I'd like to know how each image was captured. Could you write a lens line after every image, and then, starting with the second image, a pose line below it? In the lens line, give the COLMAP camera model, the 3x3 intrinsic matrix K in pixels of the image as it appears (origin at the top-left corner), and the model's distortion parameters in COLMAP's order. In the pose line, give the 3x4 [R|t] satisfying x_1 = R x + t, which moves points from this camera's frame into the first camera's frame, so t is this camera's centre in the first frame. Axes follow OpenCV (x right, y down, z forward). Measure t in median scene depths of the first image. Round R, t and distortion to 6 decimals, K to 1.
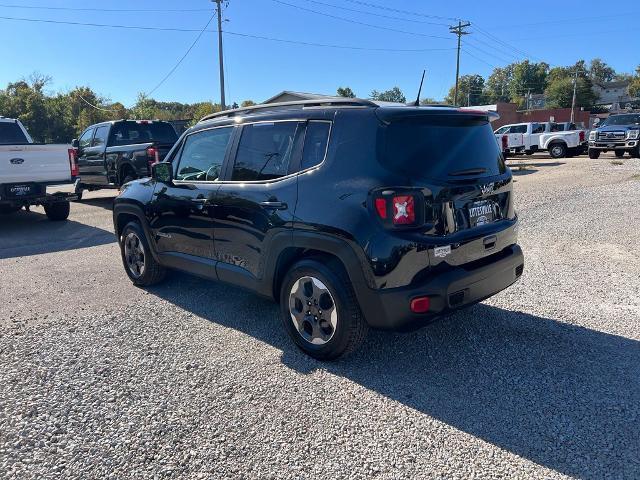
lens RADIAL K [[485.5, 0, 319.5], [0, 485.5, 234.3], [0, 0, 1]] dist [0.054485, -0.045277]
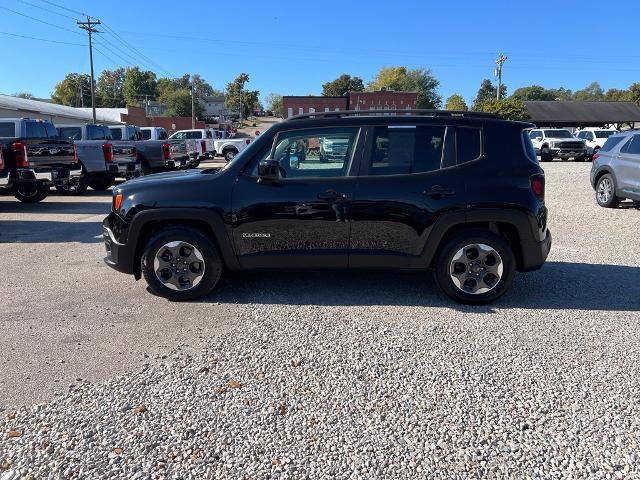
lens RADIAL K [[485.5, 0, 317.4], [0, 485.5, 235.8], [0, 0, 1]] dist [0.054485, -0.045277]
pose [[0.729752, -0.100624, 0.676266, -0.114932], [0.104424, 0.993910, 0.035204, -0.002536], [-0.675690, 0.044928, 0.735815, 0.028103]]
